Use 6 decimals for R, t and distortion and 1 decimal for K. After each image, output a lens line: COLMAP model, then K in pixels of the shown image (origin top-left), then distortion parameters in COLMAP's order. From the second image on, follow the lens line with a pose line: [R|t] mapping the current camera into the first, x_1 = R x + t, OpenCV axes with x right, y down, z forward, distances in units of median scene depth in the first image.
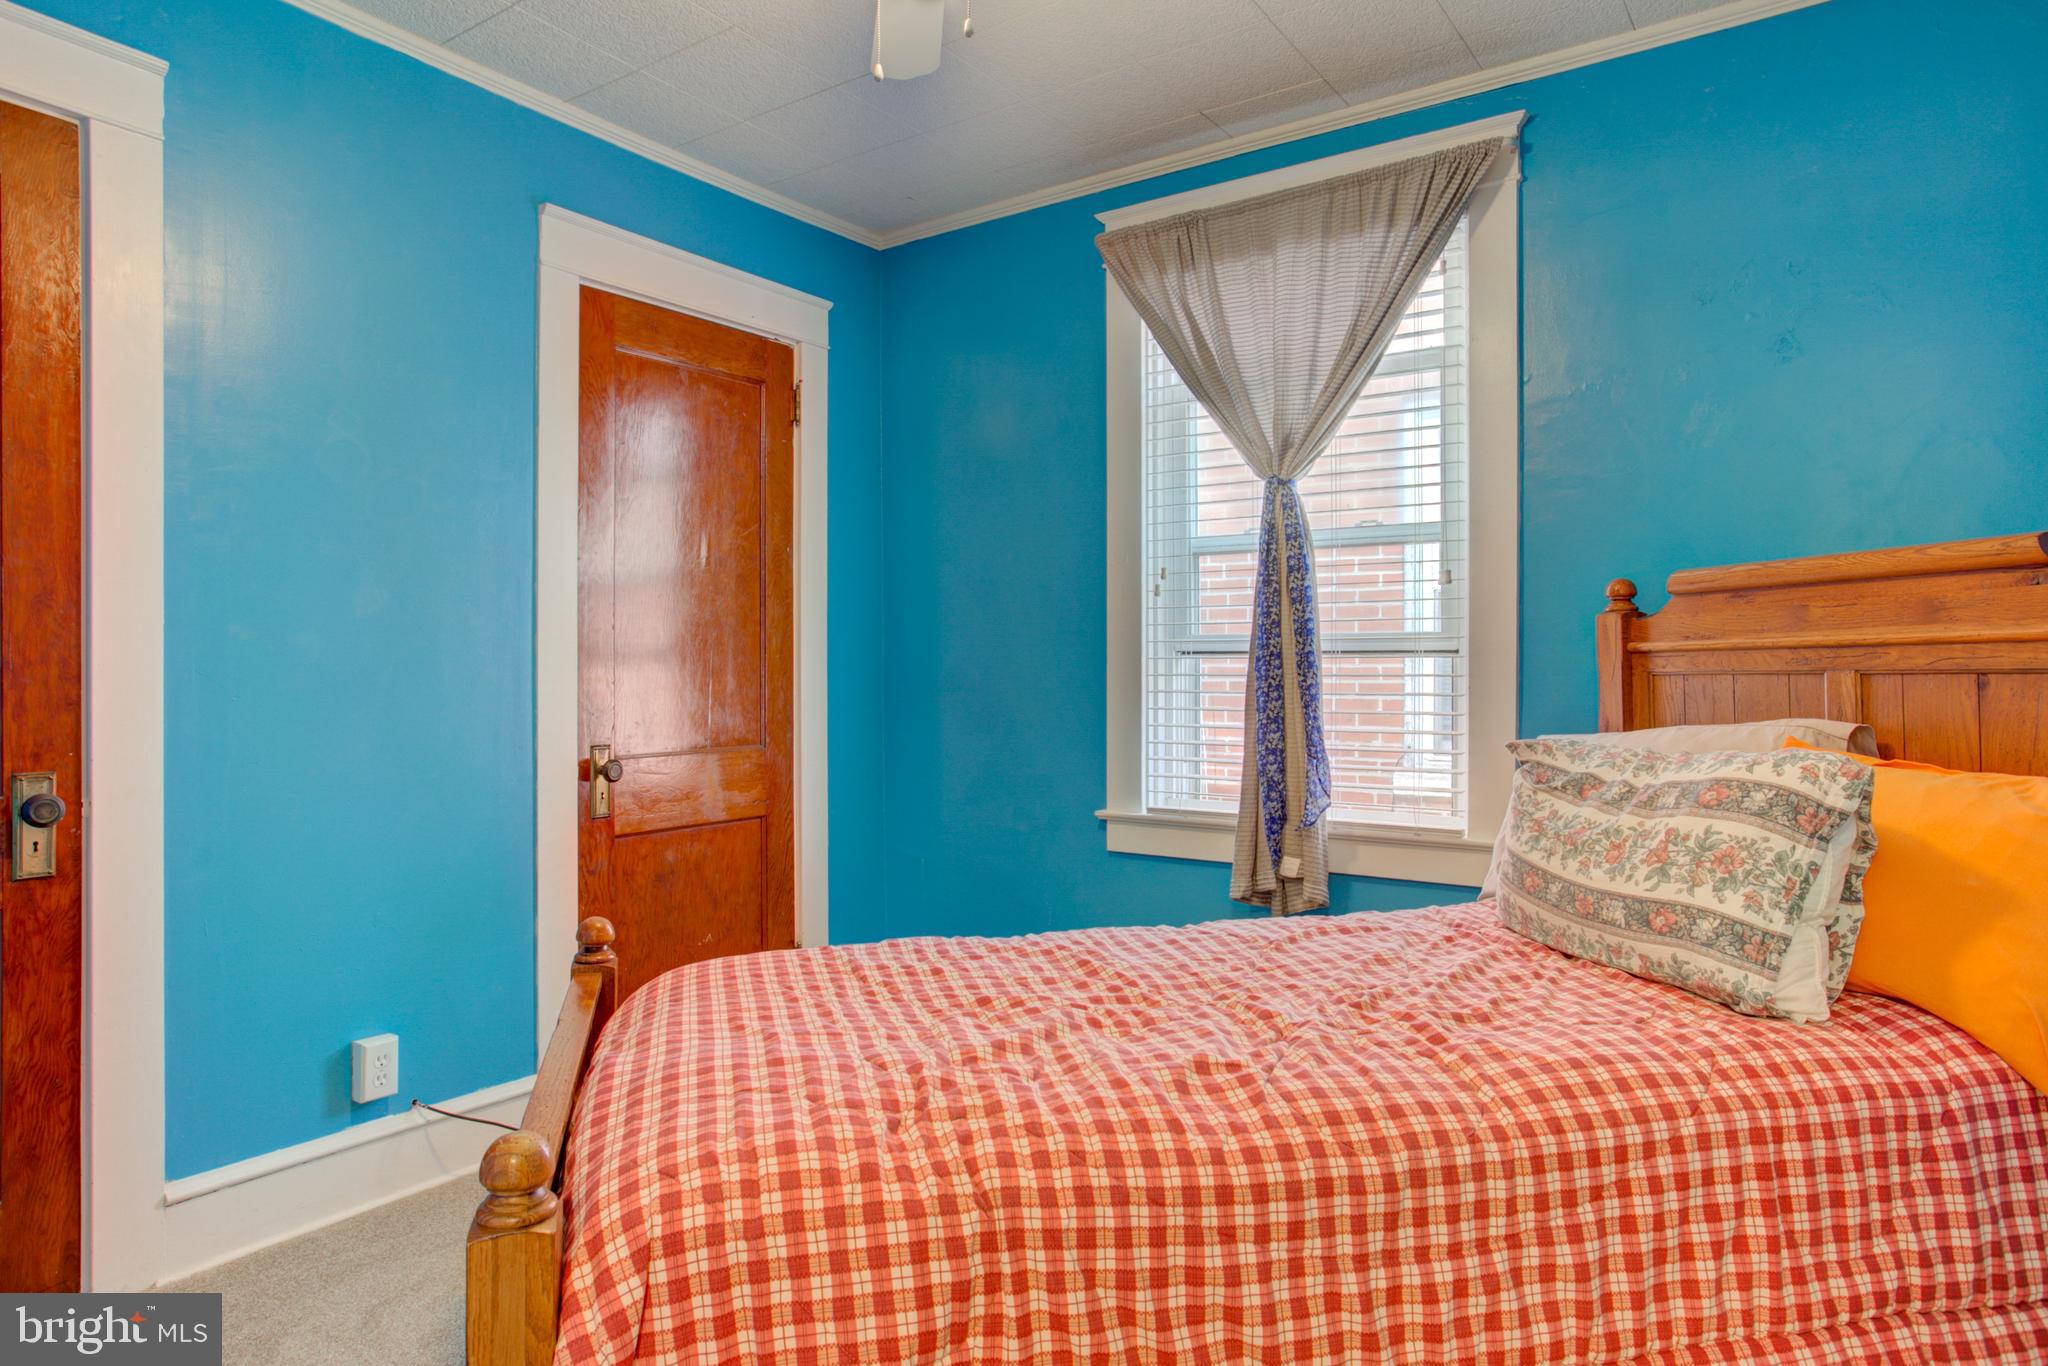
lens RADIAL K [[1189.7, 0, 1024.0], [0, 1189.7, 683.0], [0, 0, 1]] dist [-0.041221, 0.052227]
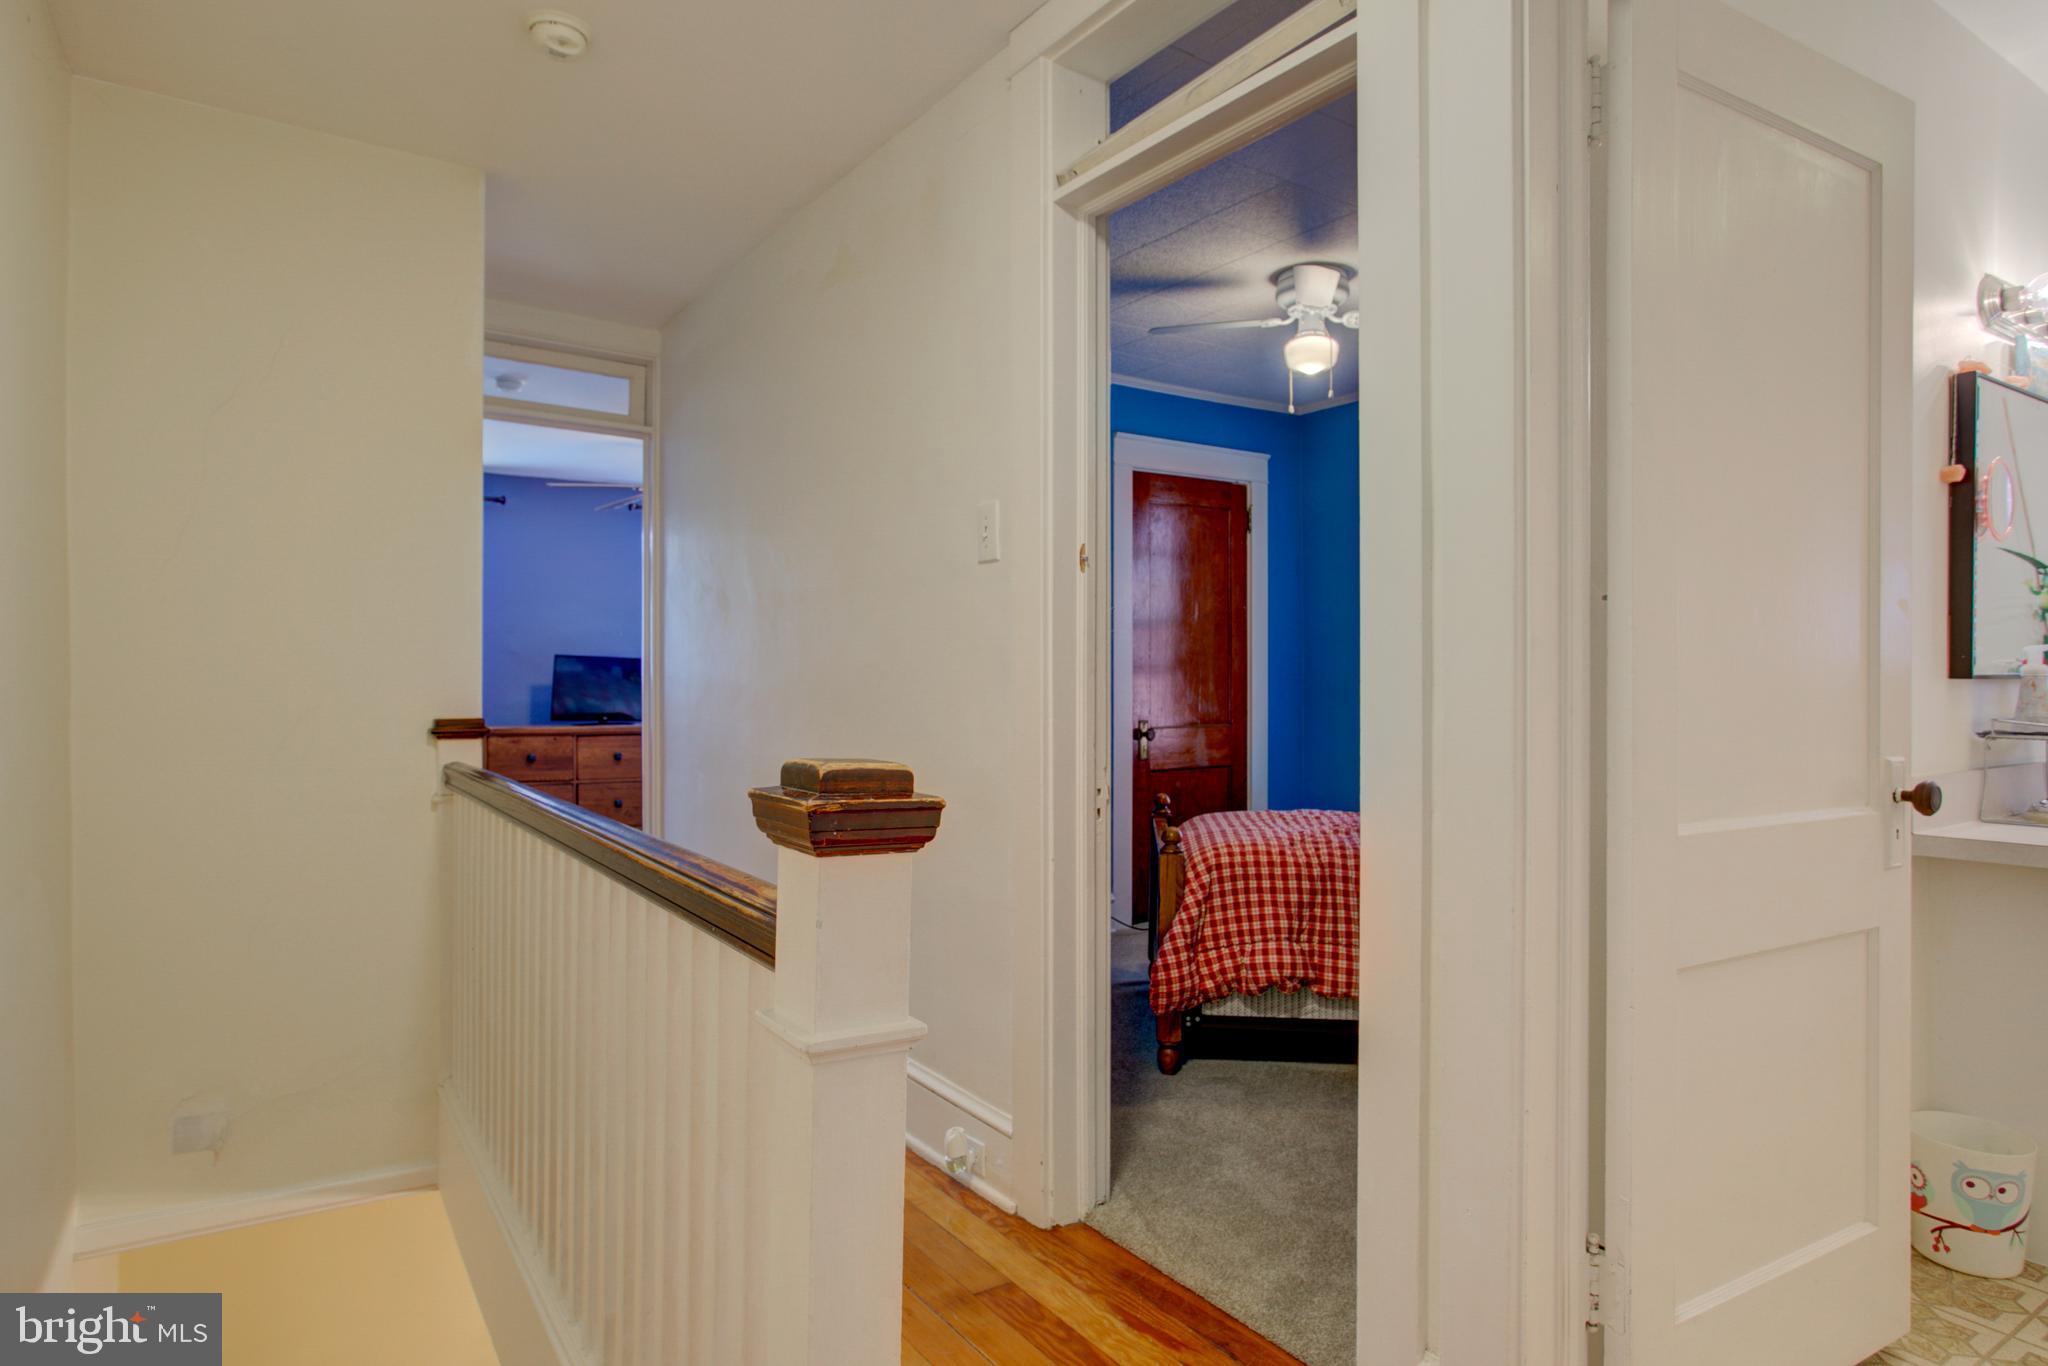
lens RADIAL K [[1165.4, 0, 1031.4], [0, 1165.4, 671.4], [0, 0, 1]] dist [-0.058832, 0.049624]
pose [[0.934918, -0.000130, -0.354863, 0.178098], [-0.004389, 0.999919, -0.011930, -0.002122], [0.354836, 0.012711, 0.934842, -1.107168]]
